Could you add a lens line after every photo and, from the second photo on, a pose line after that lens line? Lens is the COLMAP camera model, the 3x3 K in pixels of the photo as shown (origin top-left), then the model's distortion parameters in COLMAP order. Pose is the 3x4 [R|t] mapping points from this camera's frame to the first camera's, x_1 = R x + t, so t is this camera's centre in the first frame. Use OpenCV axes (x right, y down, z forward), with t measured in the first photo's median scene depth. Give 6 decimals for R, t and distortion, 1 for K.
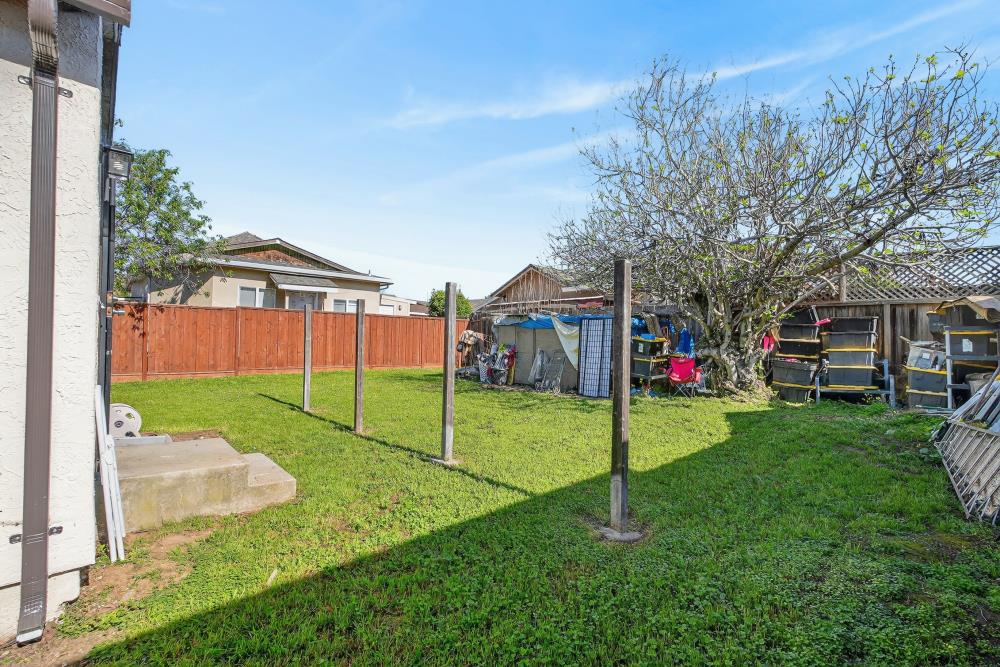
lens RADIAL K [[444.6, 0, 499.4], [0, 444.6, 331.6], [0, 0, 1]] dist [-0.007138, 0.000418]
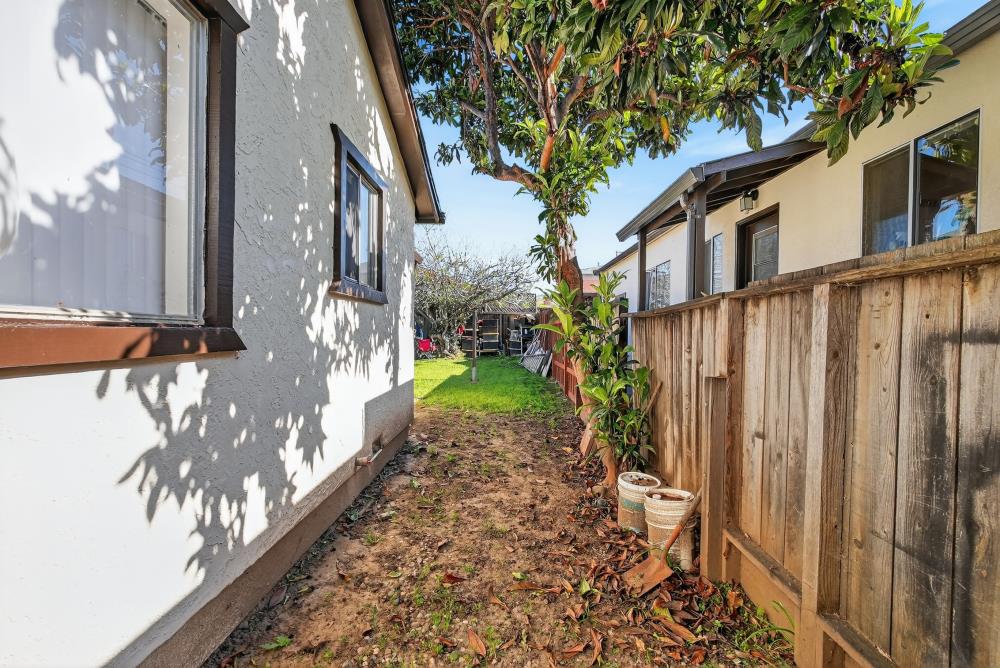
lens RADIAL K [[444.6, 0, 500.2], [0, 444.6, 332.5], [0, 0, 1]] dist [-0.007138, 0.000418]
pose [[0.698326, -0.009211, 0.715720, -0.865256], [-0.007251, 0.999775, 0.019941, -0.013269], [-0.715743, -0.019115, 0.698102, -0.686621]]
